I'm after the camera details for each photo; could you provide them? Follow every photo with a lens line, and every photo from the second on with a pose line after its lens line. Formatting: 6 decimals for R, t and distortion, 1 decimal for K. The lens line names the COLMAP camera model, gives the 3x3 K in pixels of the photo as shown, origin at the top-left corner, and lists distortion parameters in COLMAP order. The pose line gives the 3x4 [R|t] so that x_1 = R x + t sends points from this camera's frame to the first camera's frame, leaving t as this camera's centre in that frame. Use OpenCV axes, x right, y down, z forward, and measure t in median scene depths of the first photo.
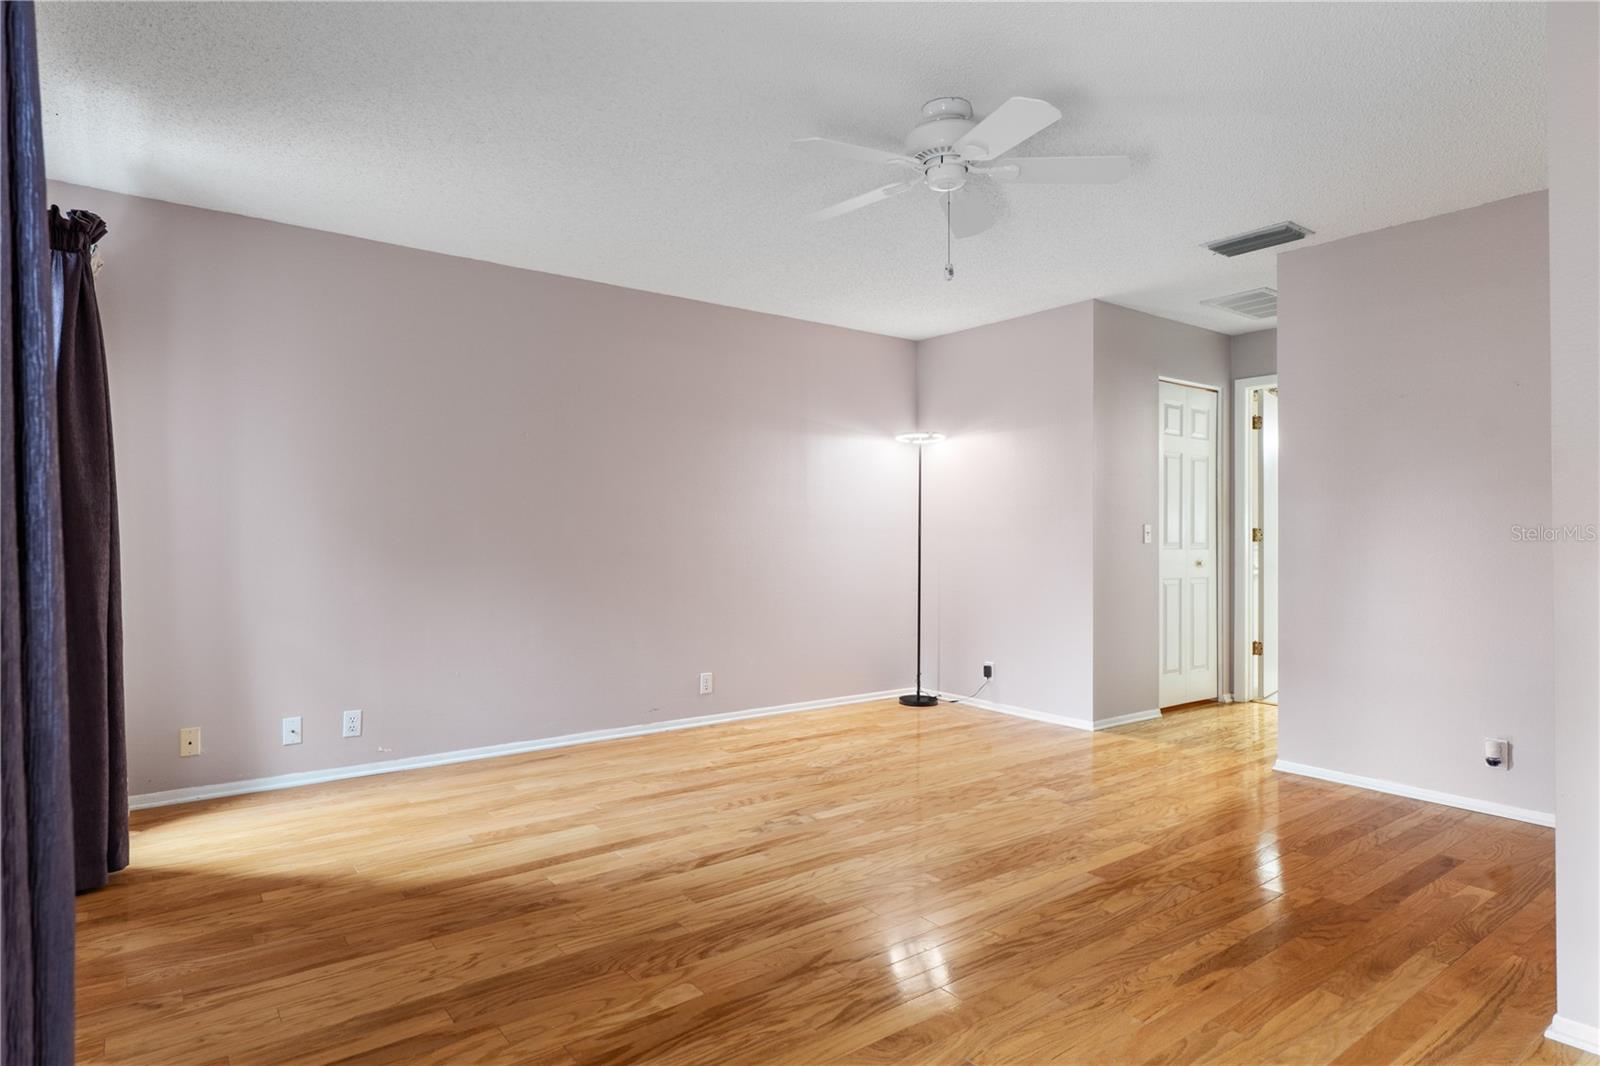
lens RADIAL K [[886.5, 0, 800.0], [0, 886.5, 533.0], [0, 0, 1]] dist [-0.035486, -0.000583]
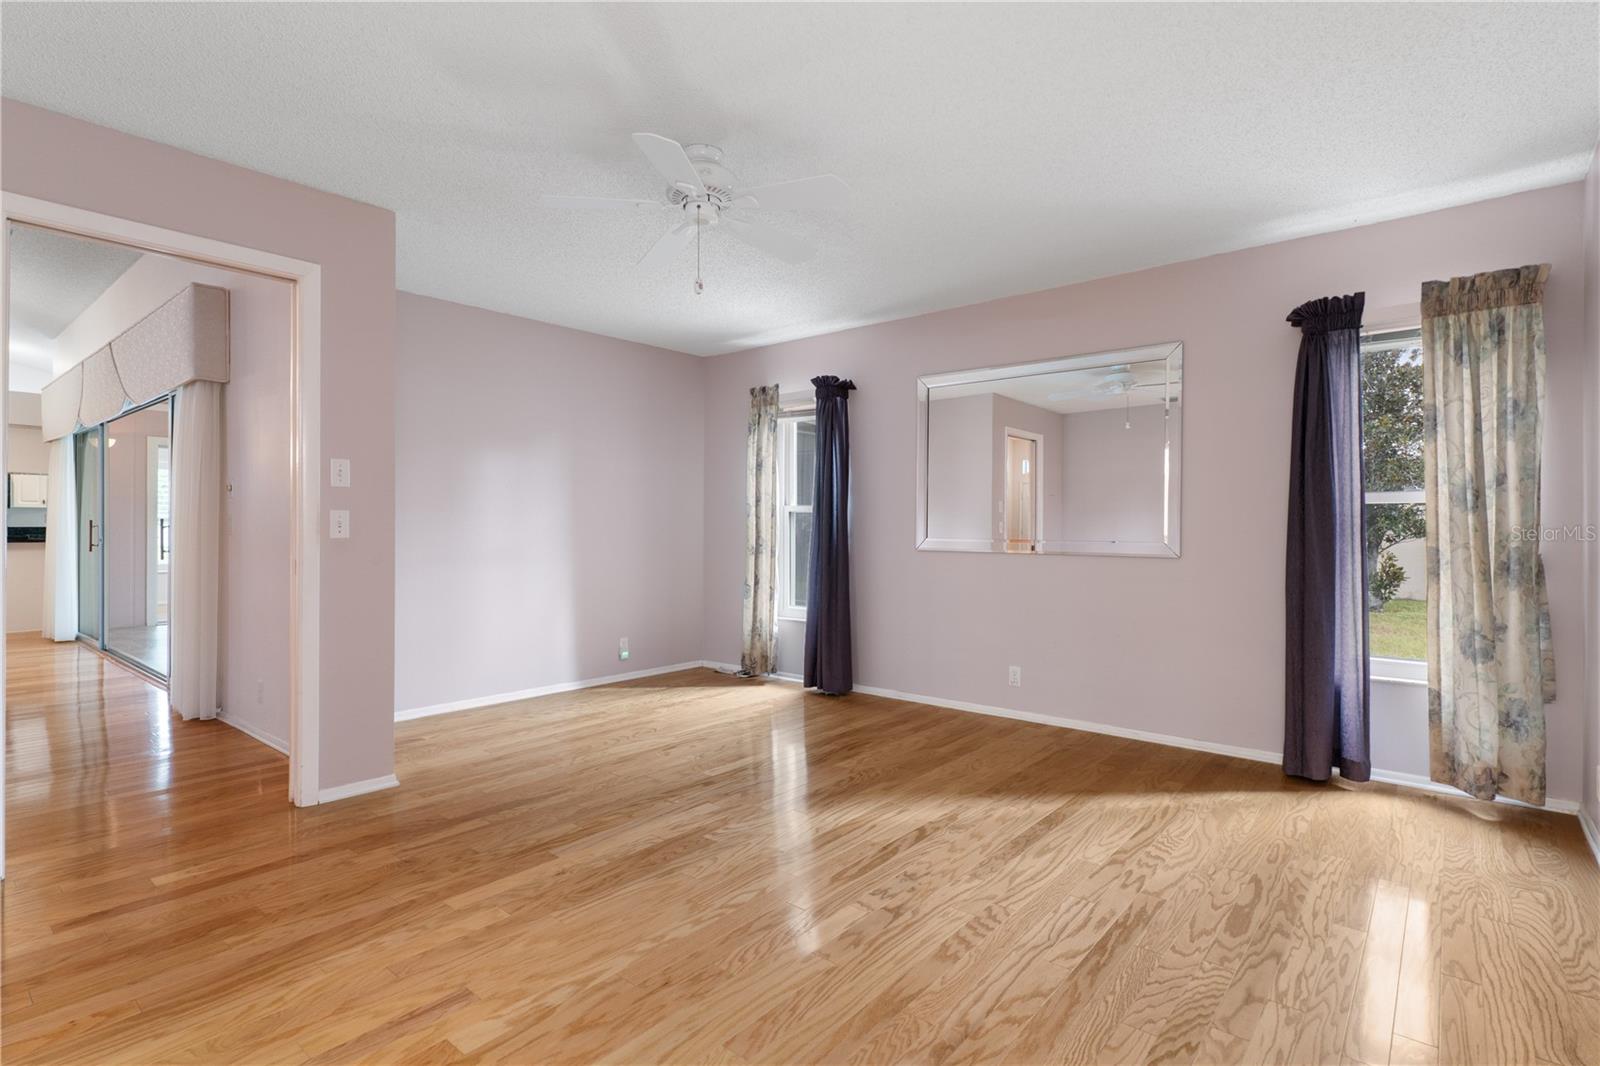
lens RADIAL K [[782.0, 0, 800.0], [0, 782.0, 533.0], [0, 0, 1]] dist [-0.001399, -0.000317]
pose [[-0.973619, -0.003804, -0.228146, 0.255126], [-0.005343, 0.999967, 0.006129, 0.001390], [0.228115, 0.007186, -0.973608, 1.888479]]
